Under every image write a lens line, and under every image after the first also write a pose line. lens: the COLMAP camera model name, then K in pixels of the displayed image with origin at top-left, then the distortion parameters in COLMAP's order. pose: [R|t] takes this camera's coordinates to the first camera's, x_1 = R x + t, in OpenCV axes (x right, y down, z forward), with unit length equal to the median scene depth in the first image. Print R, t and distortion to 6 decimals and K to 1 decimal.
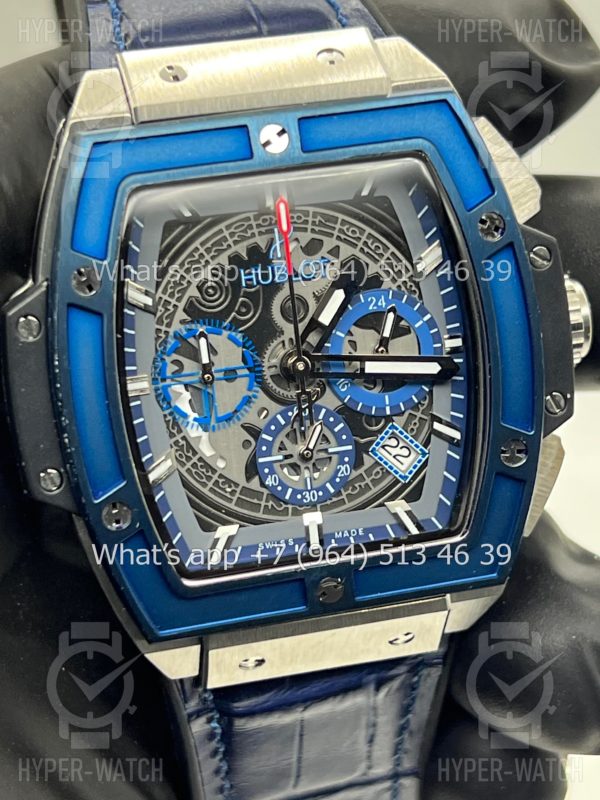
lens RADIAL K [[1760.1, 0, 300.0], [0, 1760.1, 400.0], [0, 0, 1]] dist [0.305288, 0.169212]
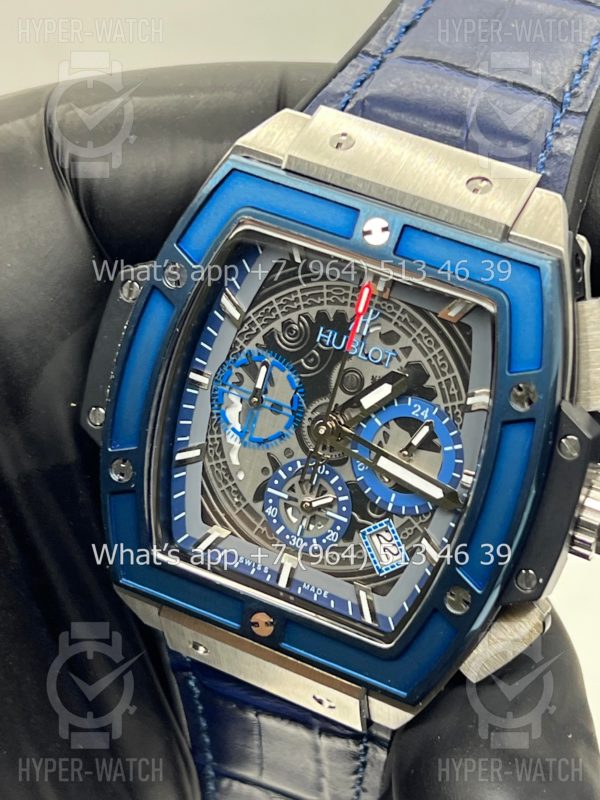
lens RADIAL K [[1760.1, 0, 300.0], [0, 1760.1, 400.0], [0, 0, 1]] dist [0.305288, 0.169212]
pose [[0.791556, 0.458013, -0.404554, 0.411186], [-0.438837, 0.886744, 0.145285, -0.183406], [0.425278, 0.062532, 0.902900, 0.014029]]
